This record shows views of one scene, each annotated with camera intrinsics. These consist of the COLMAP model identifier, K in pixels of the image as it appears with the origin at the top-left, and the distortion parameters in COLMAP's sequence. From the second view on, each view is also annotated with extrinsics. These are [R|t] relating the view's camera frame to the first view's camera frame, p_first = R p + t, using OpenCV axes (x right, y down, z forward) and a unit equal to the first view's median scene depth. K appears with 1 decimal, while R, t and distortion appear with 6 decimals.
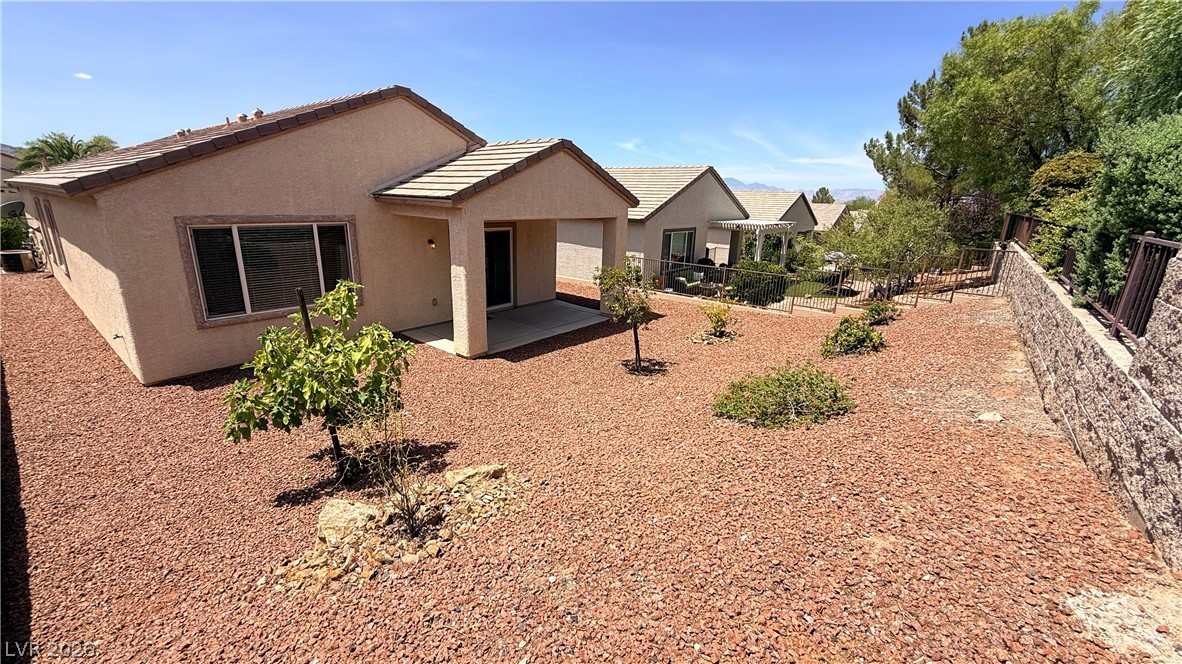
lens RADIAL K [[472.9, 0, 589.3], [0, 472.9, 330.7], [0, 0, 1]] dist [0.000845, 0.000090]
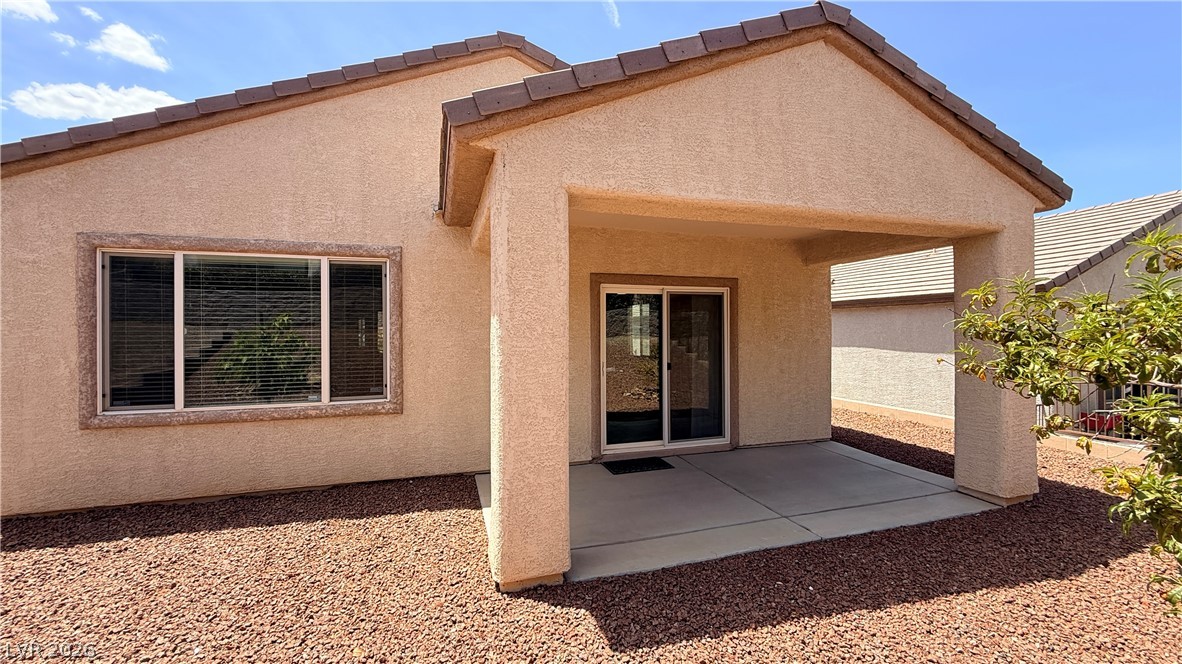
lens RADIAL K [[472.9, 0, 589.3], [0, 472.9, 330.7], [0, 0, 1]] dist [0.000845, 0.000090]
pose [[0.834448, -0.036188, -0.549898, -0.012467], [-0.119244, 0.962346, -0.244278, -0.041155], [0.538032, 0.269409, 0.798712, 0.697248]]
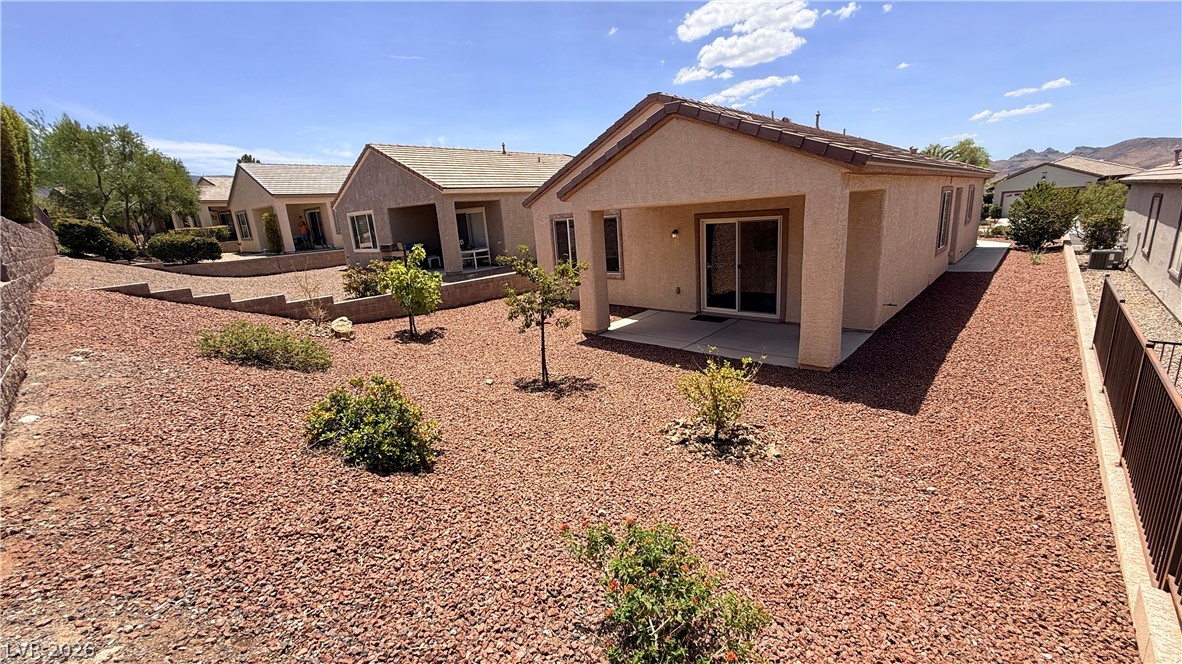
lens RADIAL K [[472.9, 0, 589.3], [0, 472.9, 330.7], [0, 0, 1]] dist [0.000845, 0.000090]
pose [[-0.077149, 0.214528, -0.973666, 0.848249], [-0.206265, 0.952015, 0.226101, -0.202272], [0.975450, 0.218277, -0.029197, 1.019224]]
